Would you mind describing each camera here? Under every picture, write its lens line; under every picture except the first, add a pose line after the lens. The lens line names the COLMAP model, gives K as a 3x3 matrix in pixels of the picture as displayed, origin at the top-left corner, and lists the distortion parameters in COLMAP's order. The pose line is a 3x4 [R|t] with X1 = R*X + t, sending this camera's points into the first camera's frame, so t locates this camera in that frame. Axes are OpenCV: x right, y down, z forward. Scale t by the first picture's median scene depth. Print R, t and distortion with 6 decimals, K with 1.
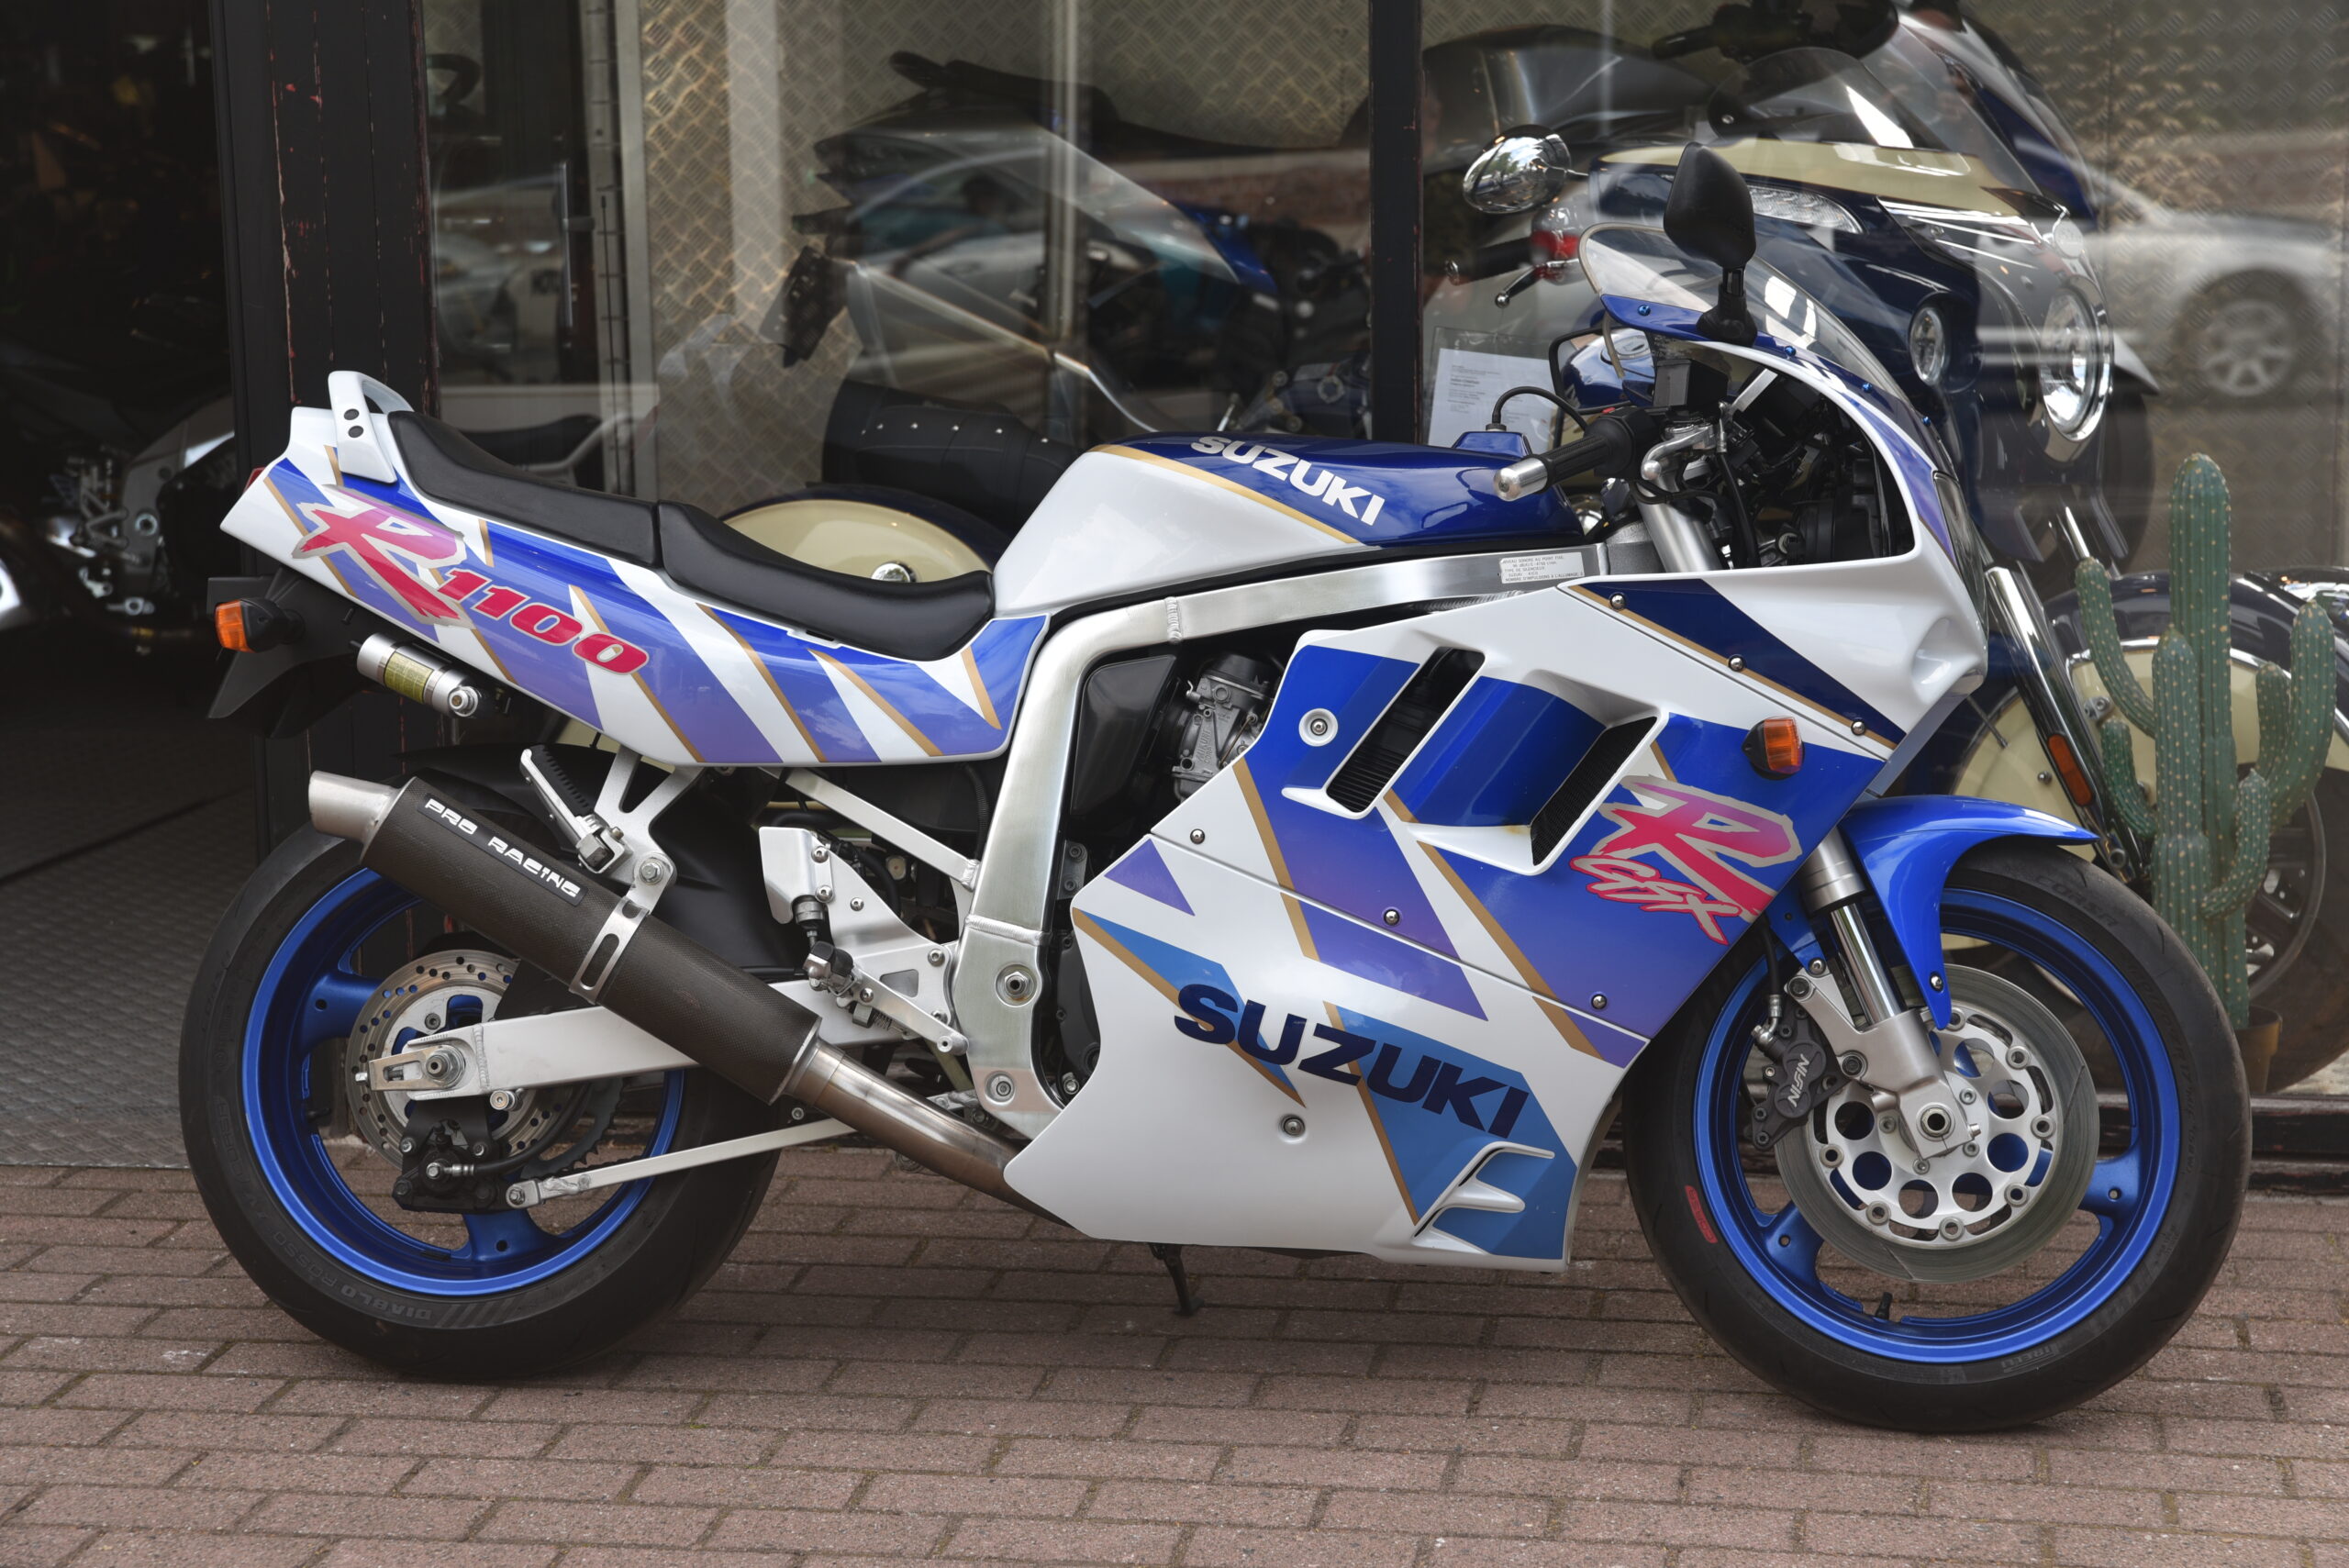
lens RADIAL K [[4380.4, 0, 1174.5], [0, 4380.4, 784.0], [0, 0, 1]] dist [0.199519, 0.563477]
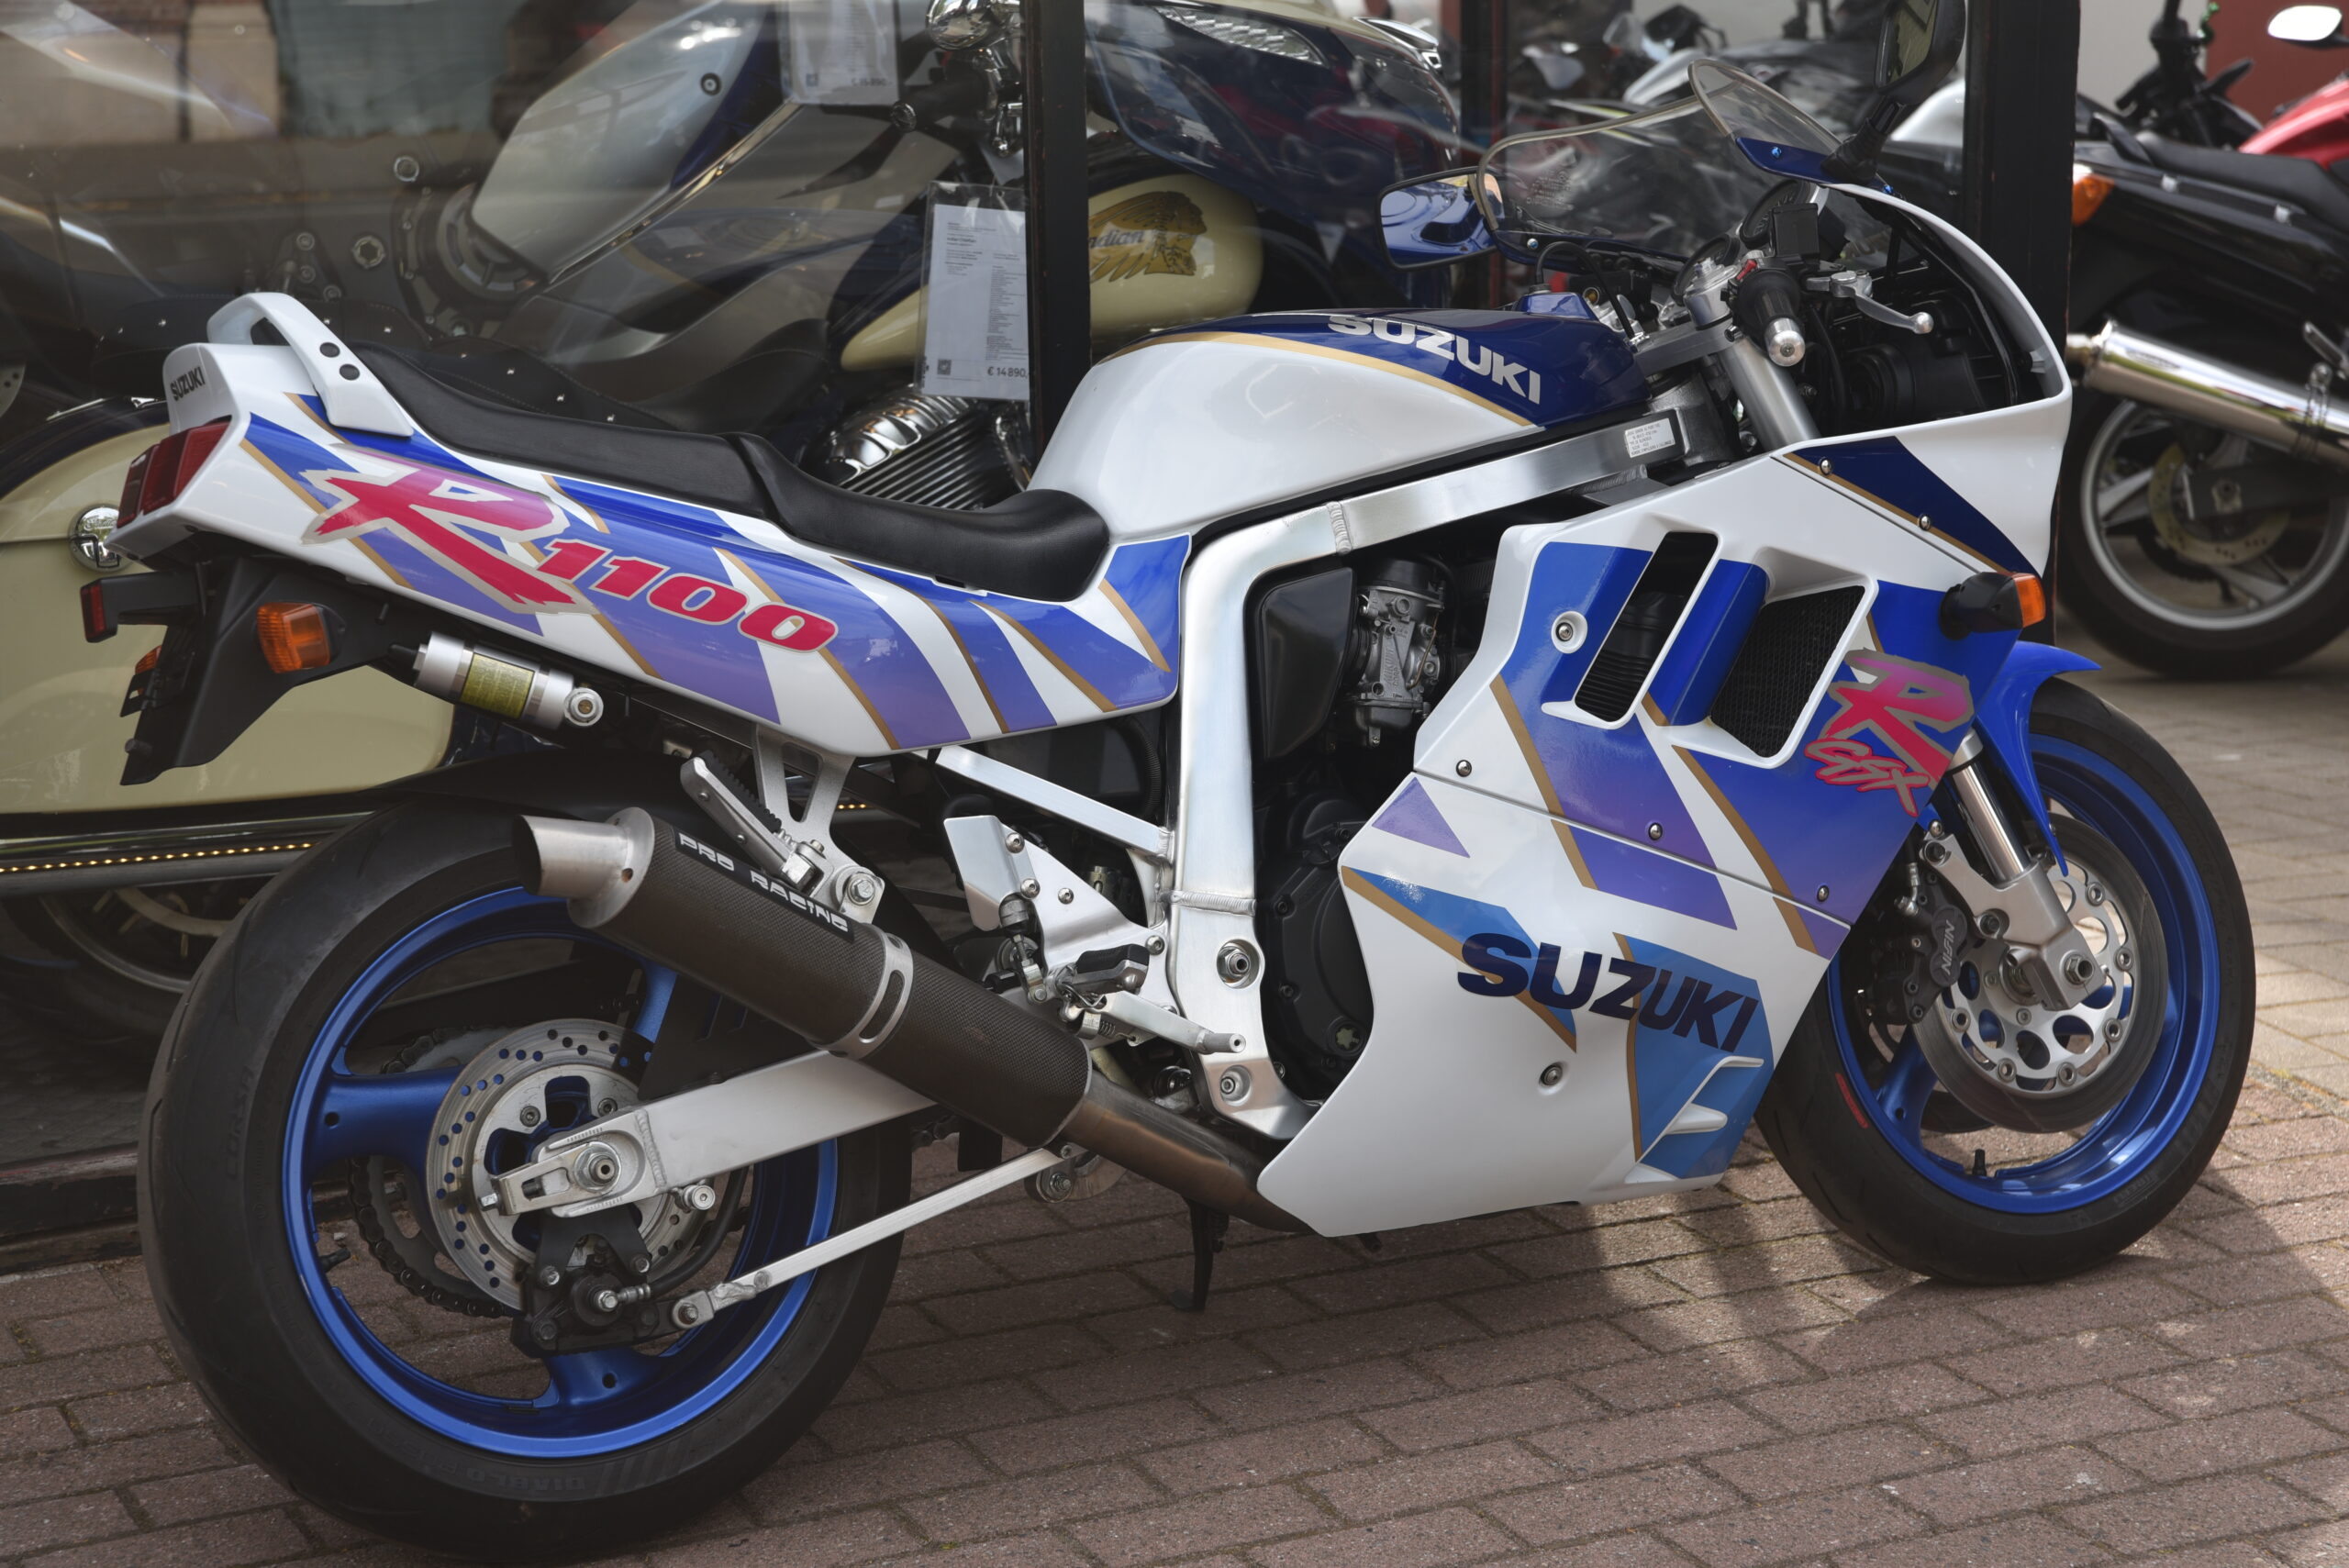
lens RADIAL K [[4380.4, 0, 1174.5], [0, 4380.4, 784.0], [0, 0, 1]] dist [0.199519, 0.563477]
pose [[0.810344, -0.117047, 0.574145, -0.544716], [0.092345, 0.993112, 0.072124, -0.053576], [-0.578632, -0.005426, 0.815571, 0.306616]]
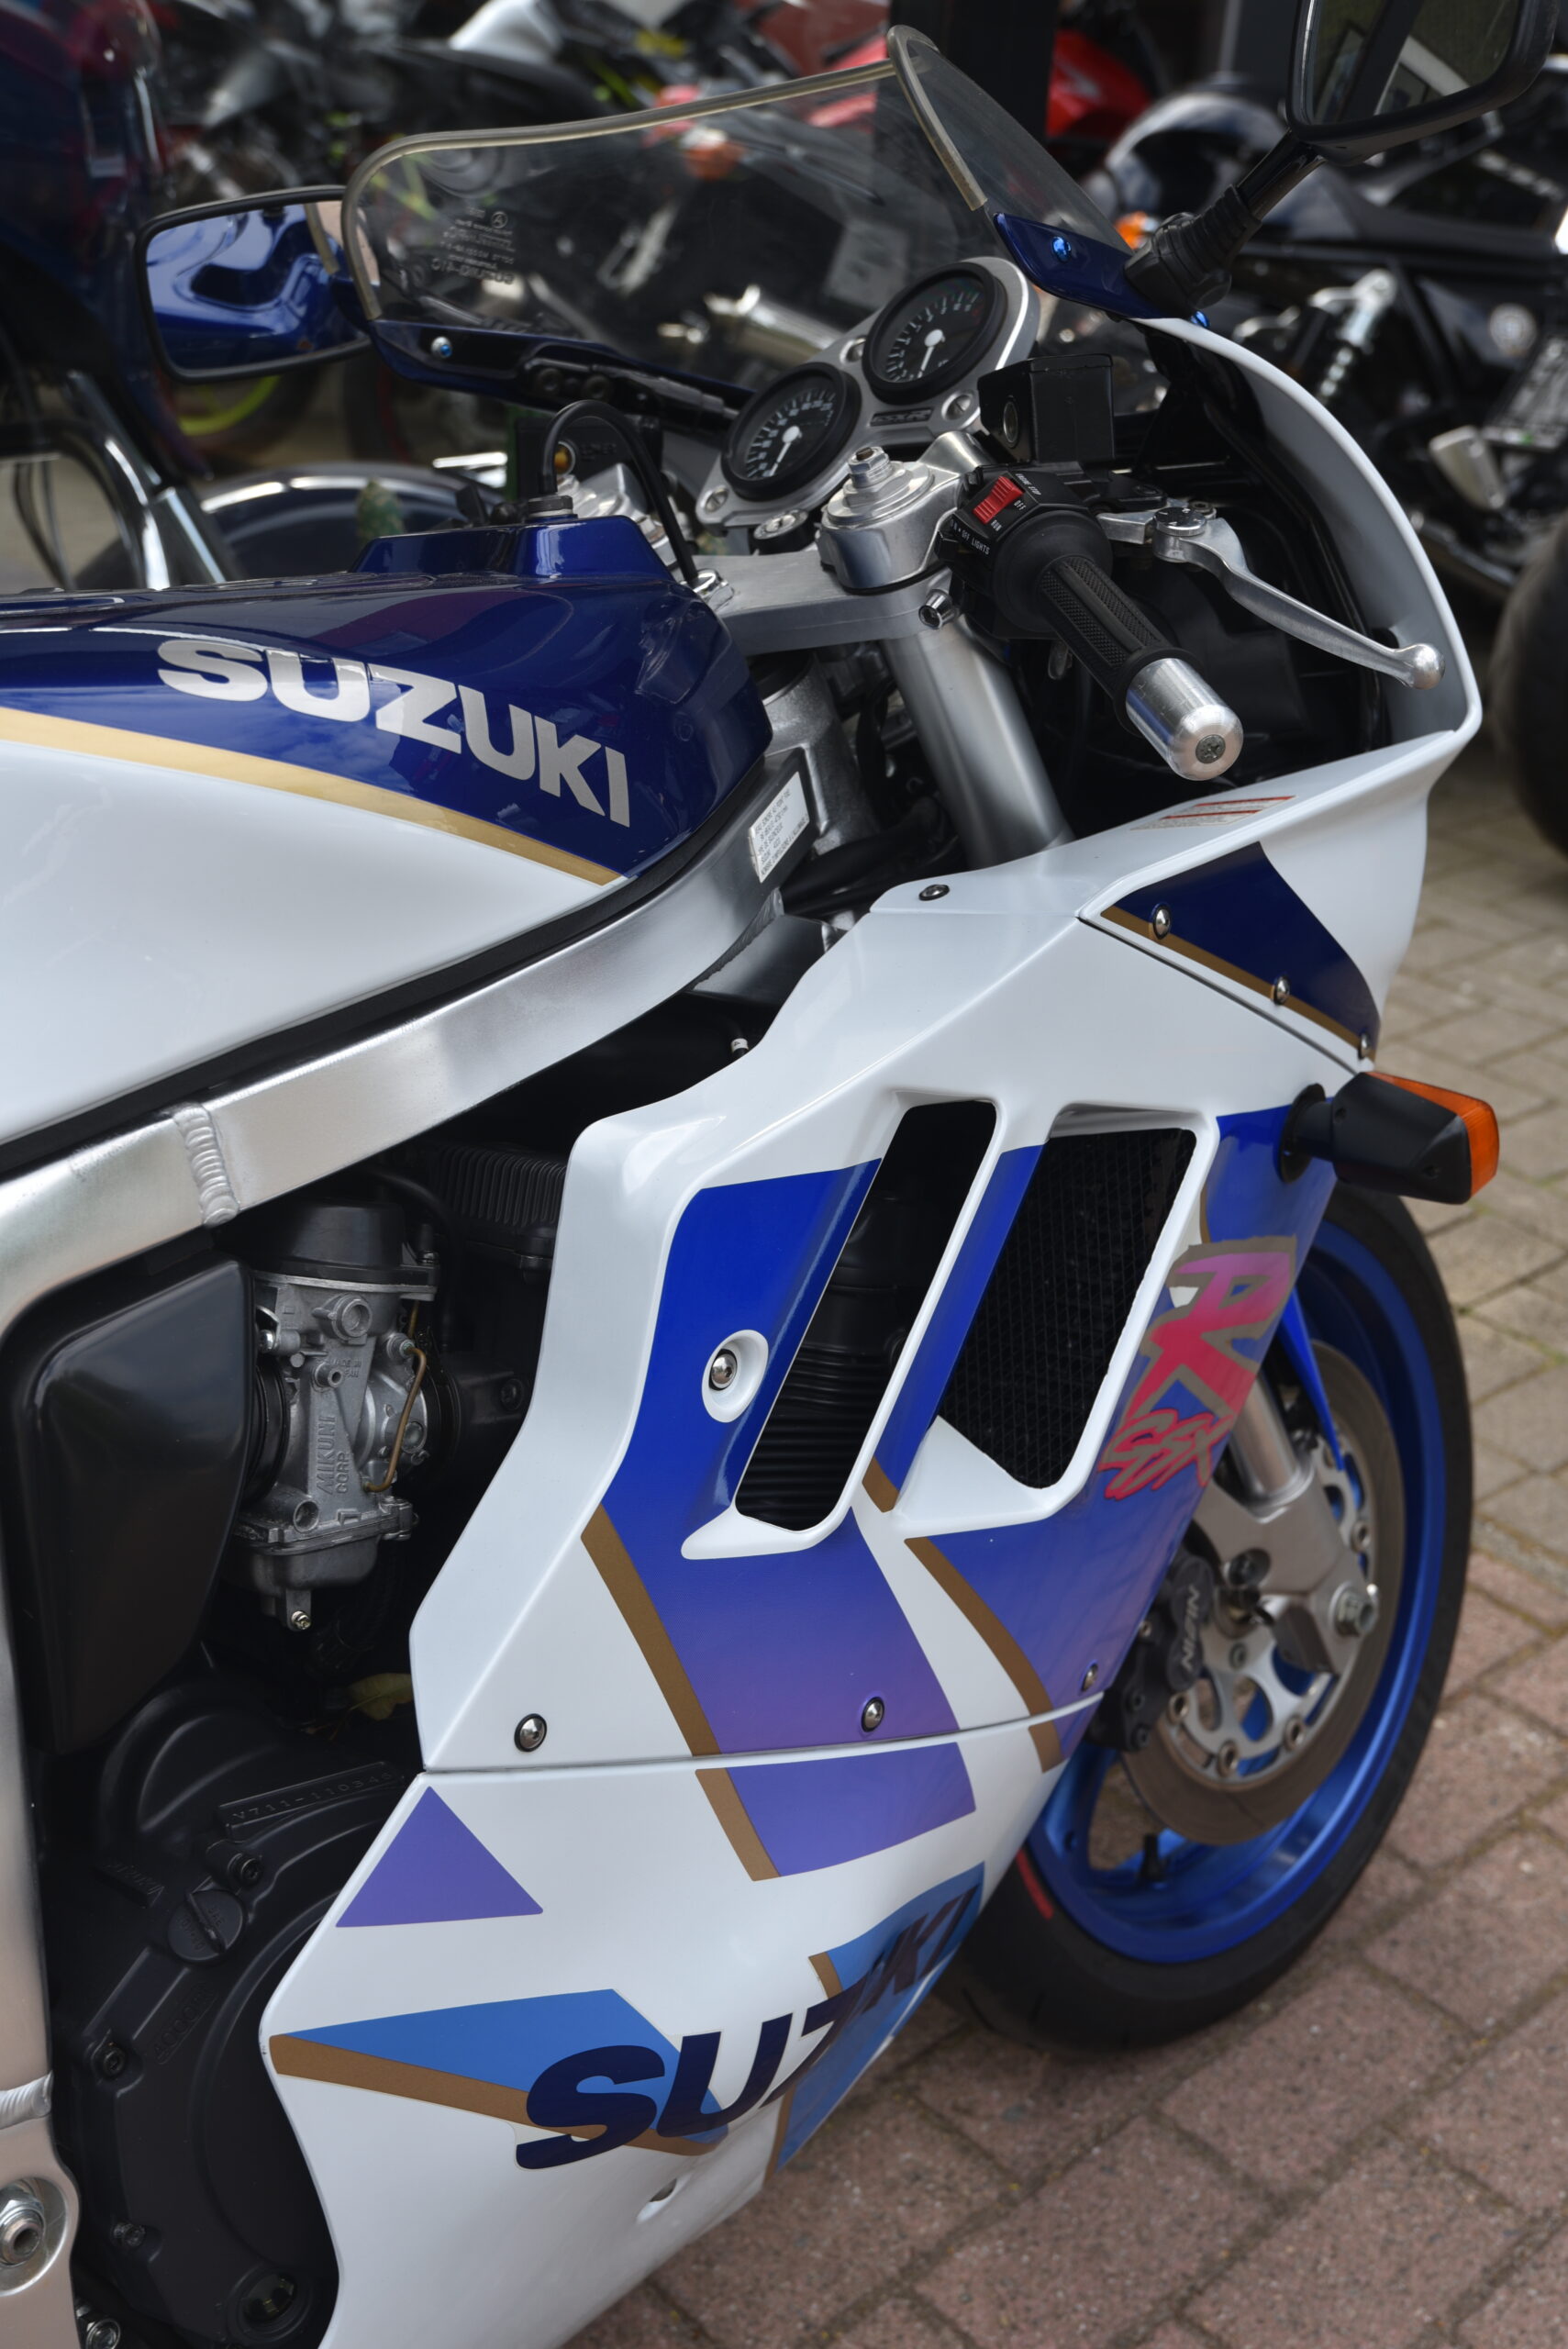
lens RADIAL K [[2840.2, 0, 788.3], [0, 2840.2, 1198.3], [0, 0, 1]] dist [0.026329, 0.018353]
pose [[0.577690, -0.301320, 0.758604, -0.156124], [0.046474, 0.940005, 0.337981, -0.114912], [-0.814932, -0.159993, 0.557035, 0.838052]]
